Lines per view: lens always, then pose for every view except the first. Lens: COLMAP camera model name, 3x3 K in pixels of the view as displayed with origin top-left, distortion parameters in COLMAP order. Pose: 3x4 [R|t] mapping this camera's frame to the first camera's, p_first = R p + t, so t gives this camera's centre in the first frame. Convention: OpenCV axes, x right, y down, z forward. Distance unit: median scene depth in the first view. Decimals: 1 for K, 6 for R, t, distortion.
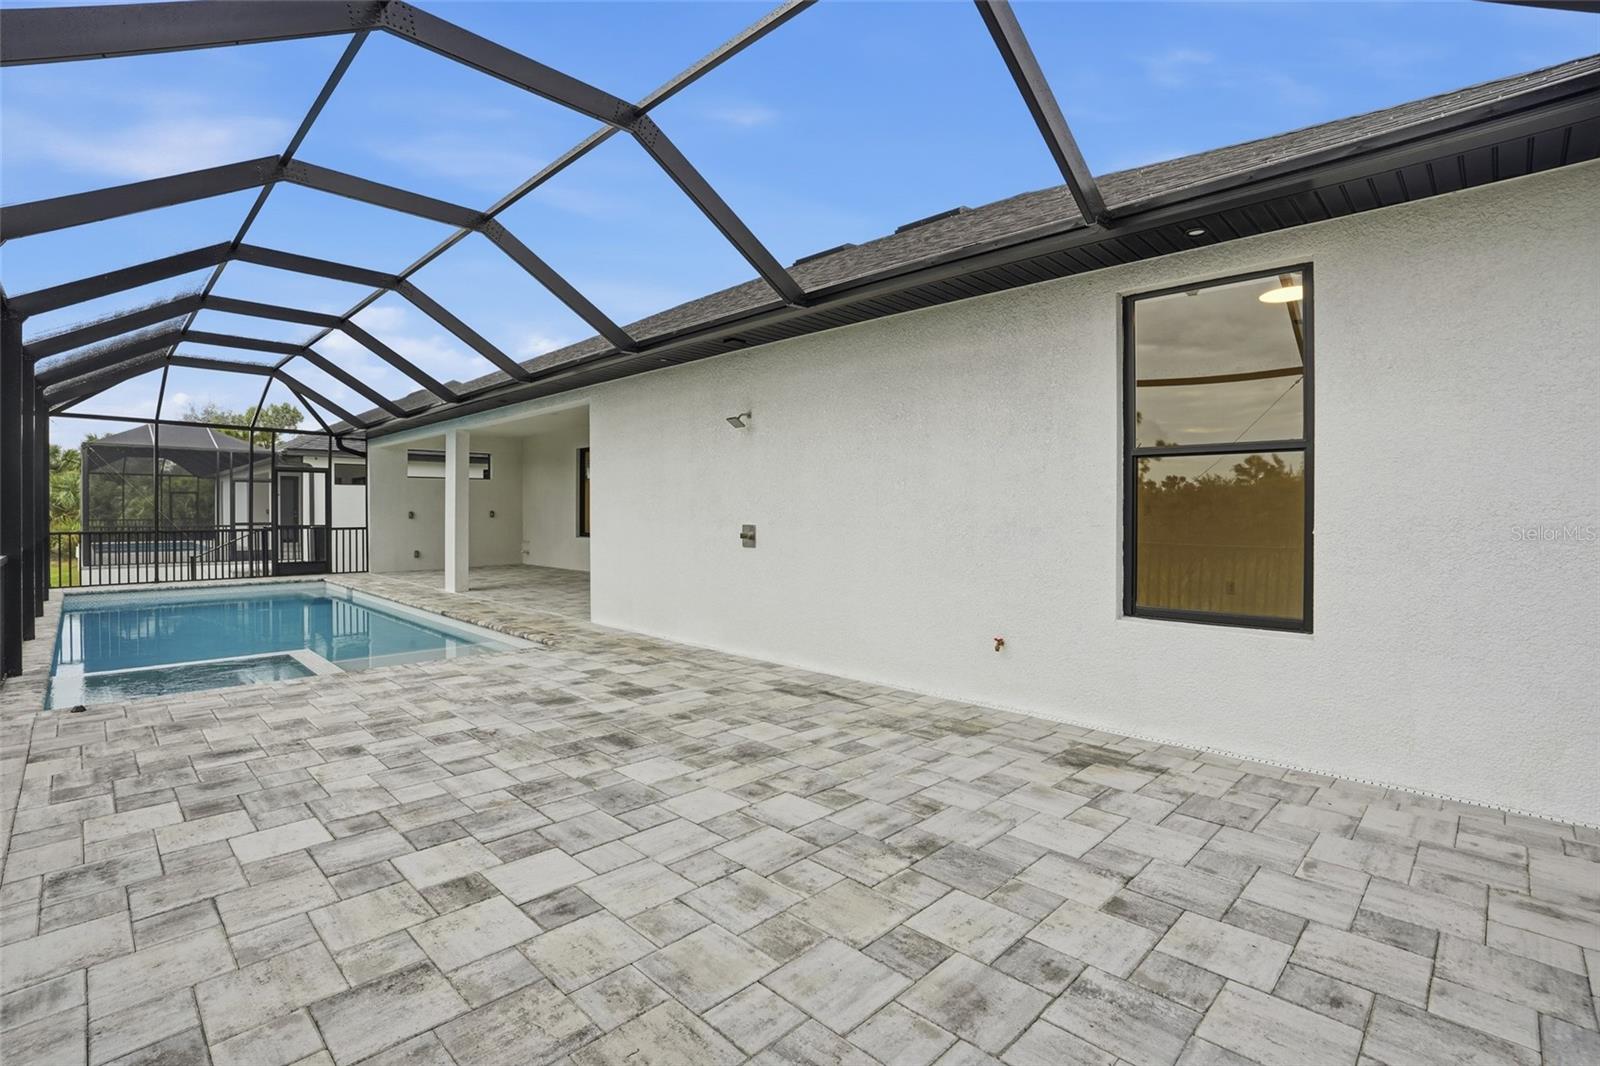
lens RADIAL K [[747.8, 0, 783.8], [0, 747.8, 522.0], [0, 0, 1]] dist [-0.064982, 0.020457]
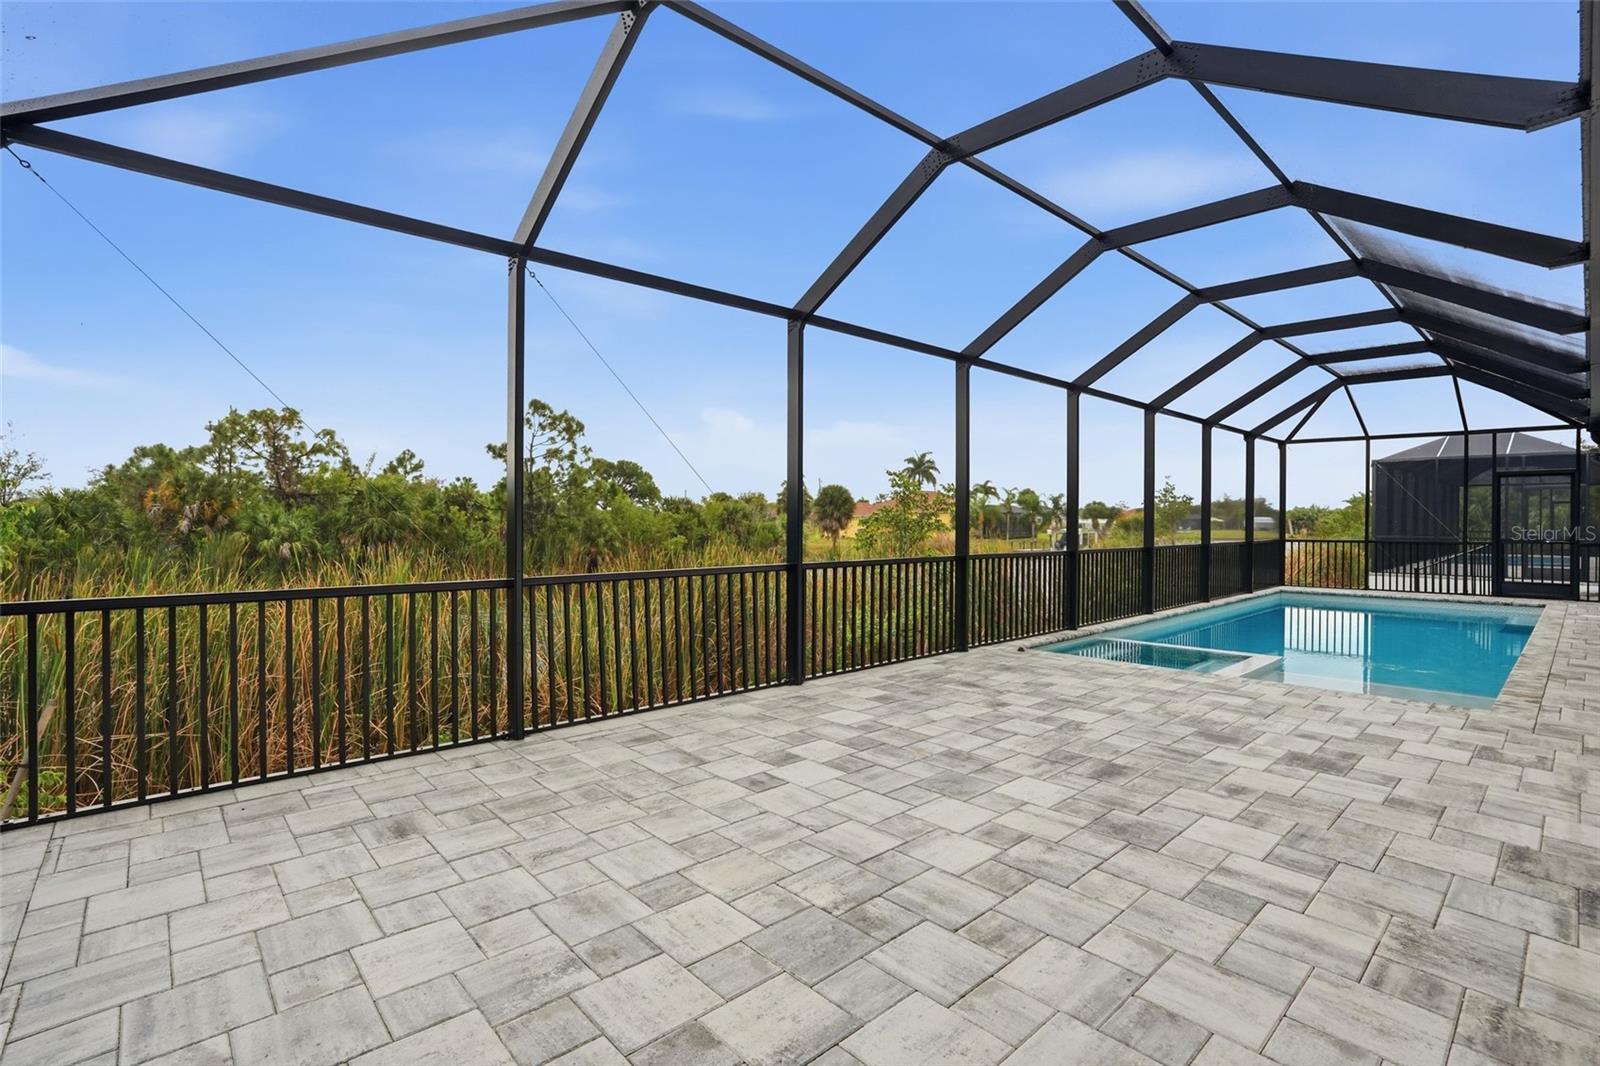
lens RADIAL K [[747.8, 0, 835.8], [0, 747.8, 539.9], [0, 0, 1]] dist [-0.064982, 0.020457]
pose [[-0.016222, 0.022334, -0.999619, 0.833544], [-0.014110, 0.999646, 0.022563, -0.014443], [0.999769, 0.014471, -0.015902, 0.787476]]
